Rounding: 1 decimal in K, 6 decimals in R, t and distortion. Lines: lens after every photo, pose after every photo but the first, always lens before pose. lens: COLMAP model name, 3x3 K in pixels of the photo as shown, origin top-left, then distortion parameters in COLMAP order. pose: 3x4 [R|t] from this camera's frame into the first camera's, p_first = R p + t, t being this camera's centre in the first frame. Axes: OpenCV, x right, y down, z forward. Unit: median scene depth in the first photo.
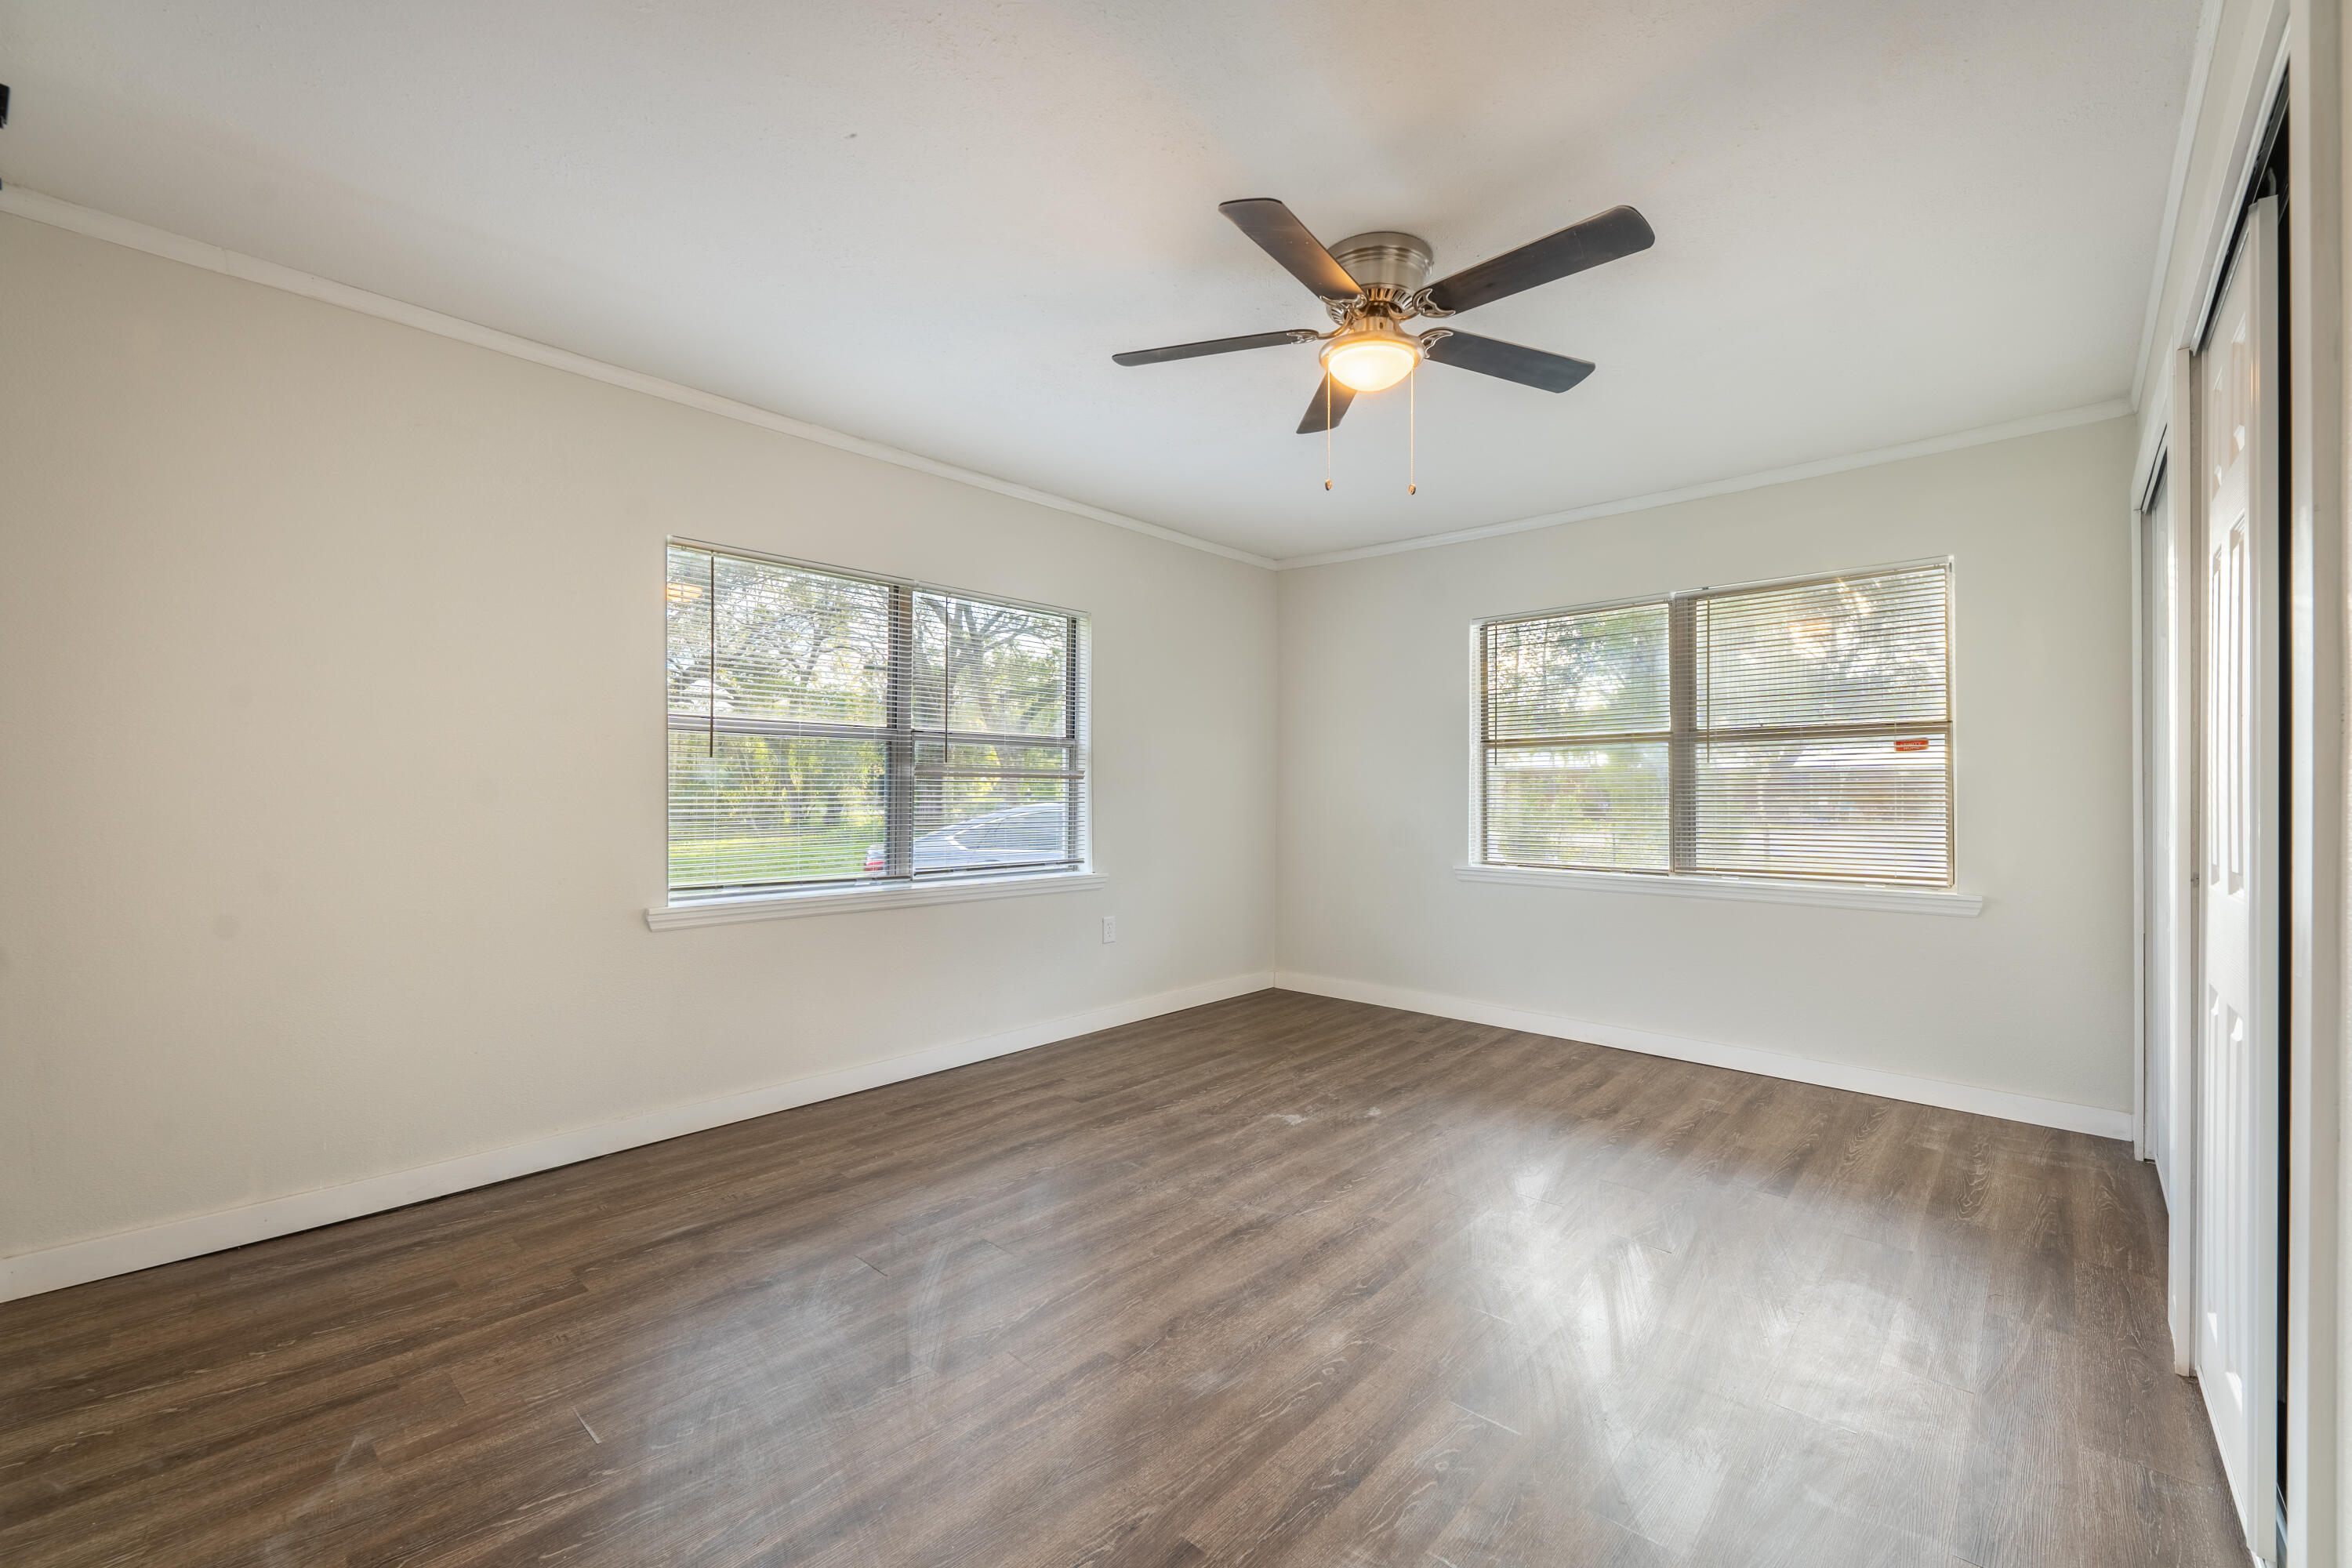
lens RADIAL K [[953.8, 0, 1176.0], [0, 953.8, 784.0], [0, 0, 1]] dist [0.000516, -0.000049]
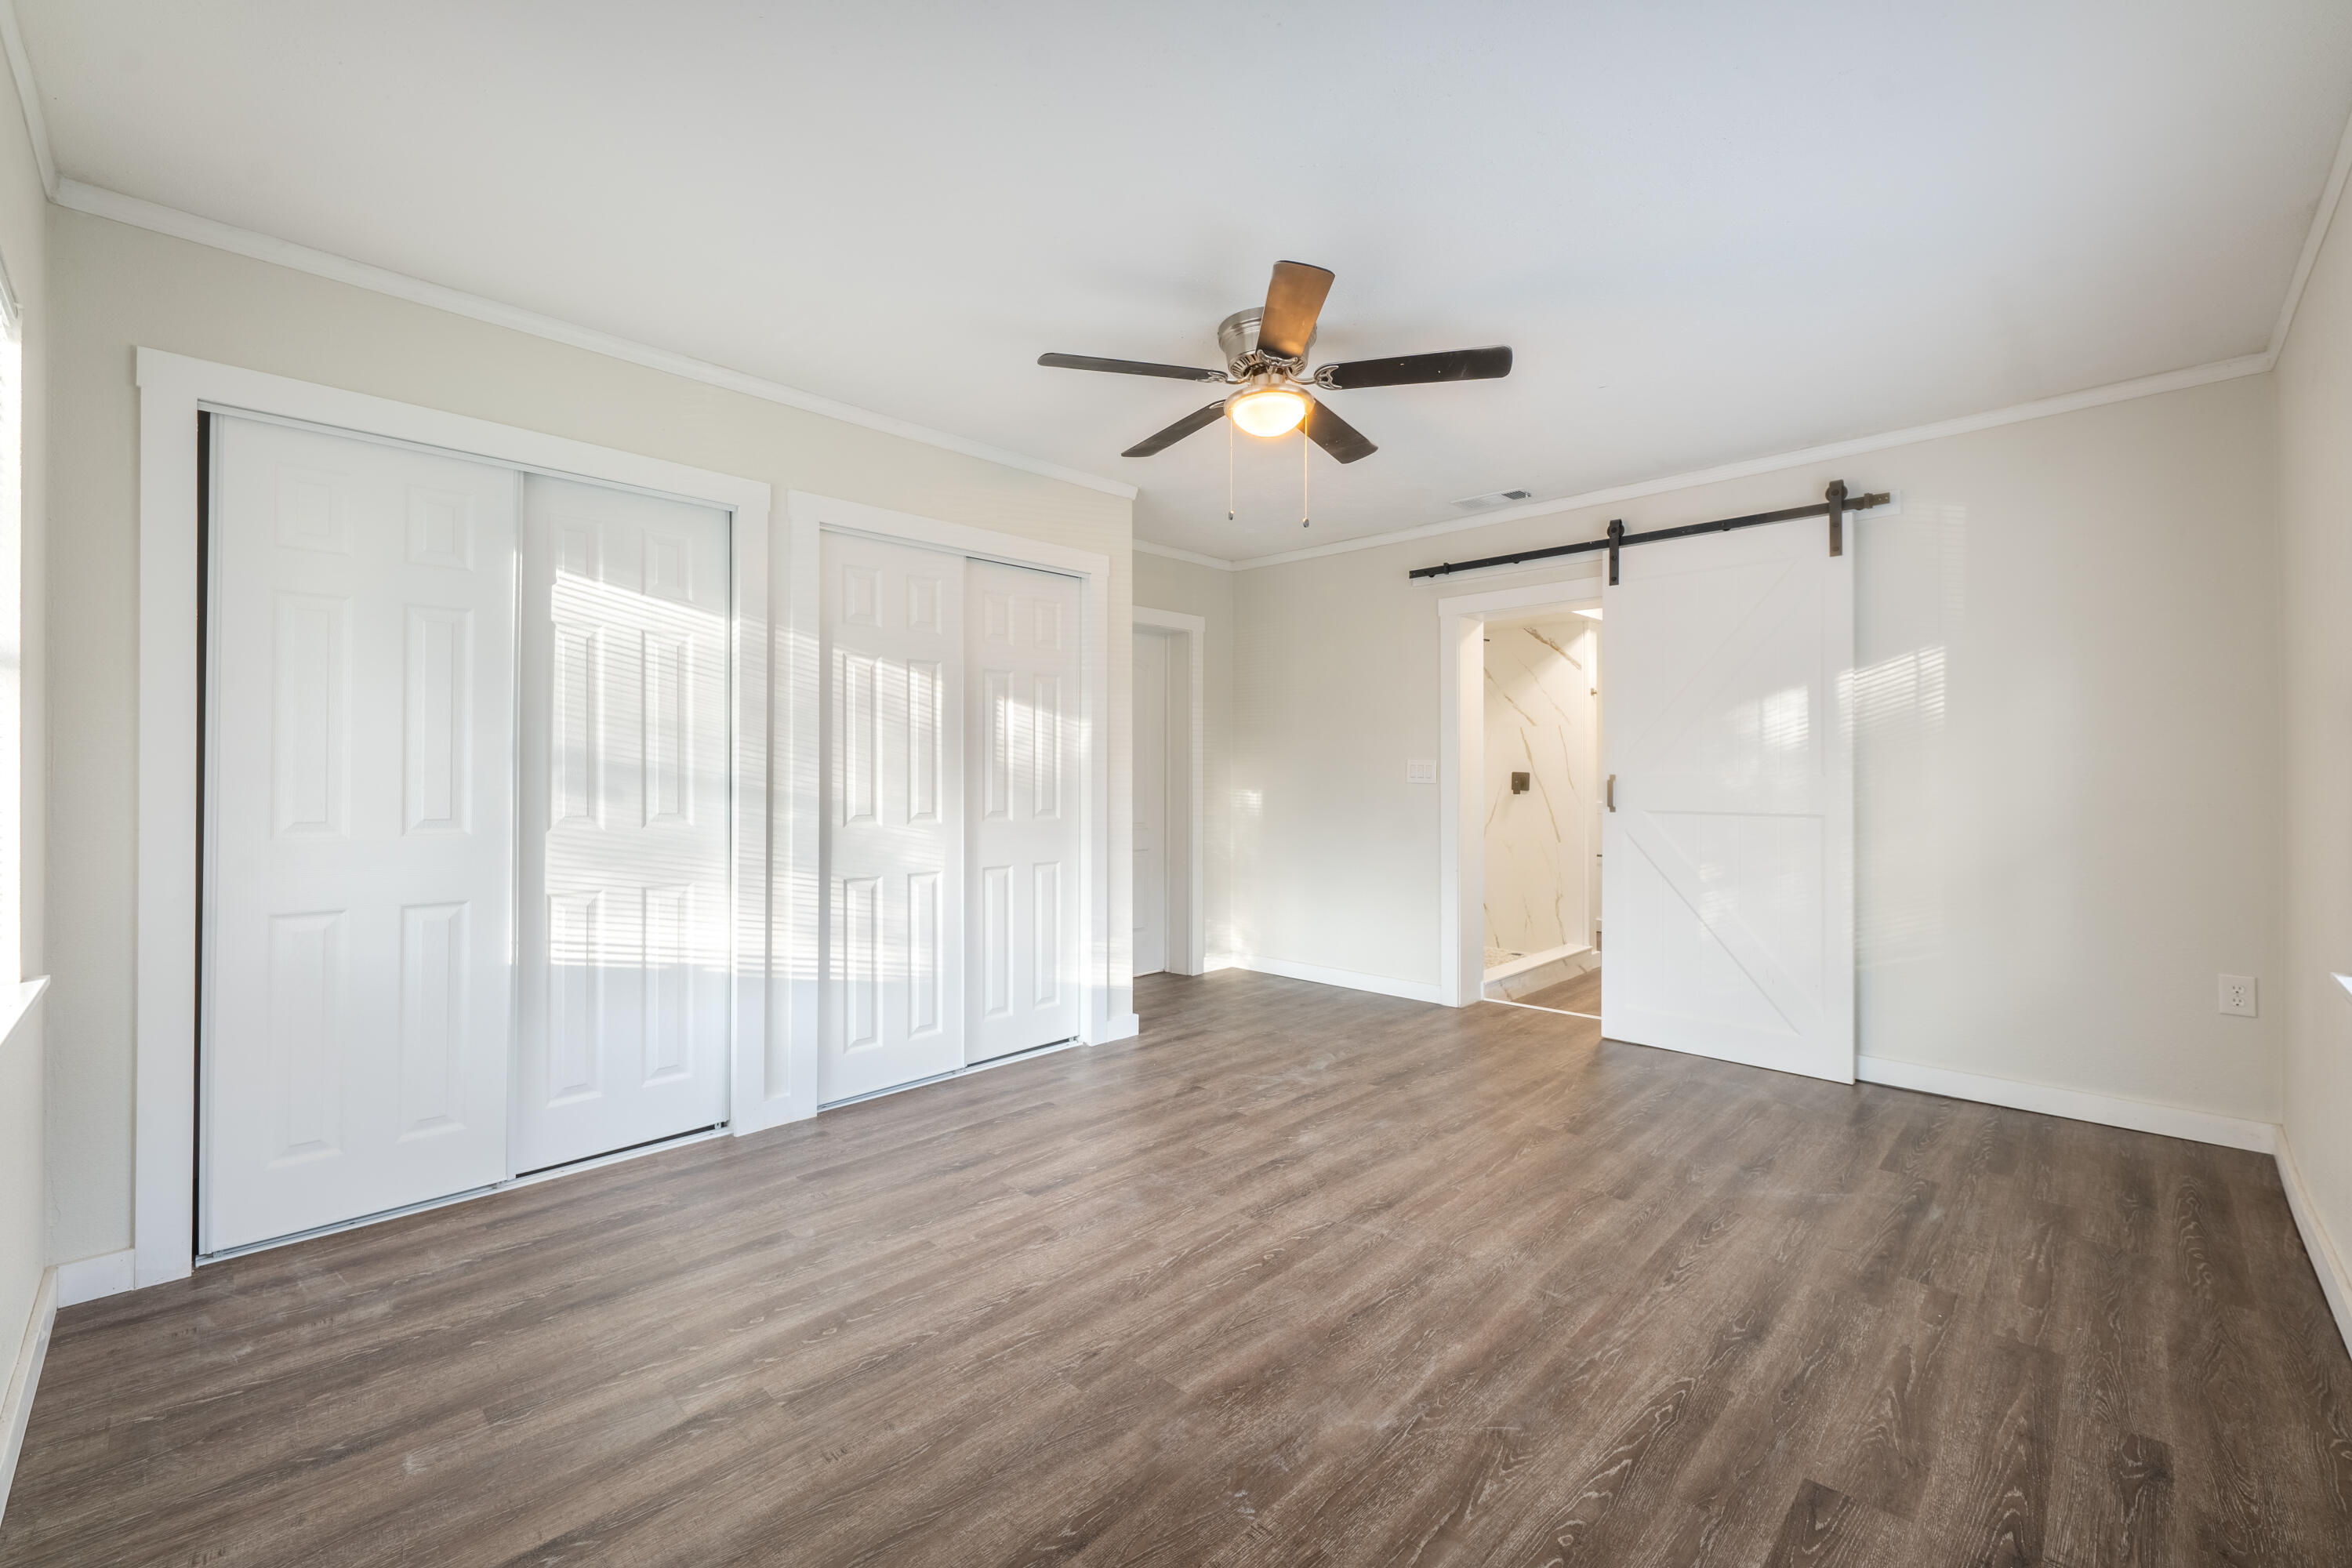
lens RADIAL K [[953.8, 0, 1176.0], [0, 953.8, 784.0], [0, 0, 1]] dist [0.000516, -0.000049]
pose [[-0.999348, -0.006141, 0.035575, 0.217546], [-0.006069, 0.999979, 0.002136, 0.006089], [-0.035588, 0.001919, -0.999365, 1.706215]]
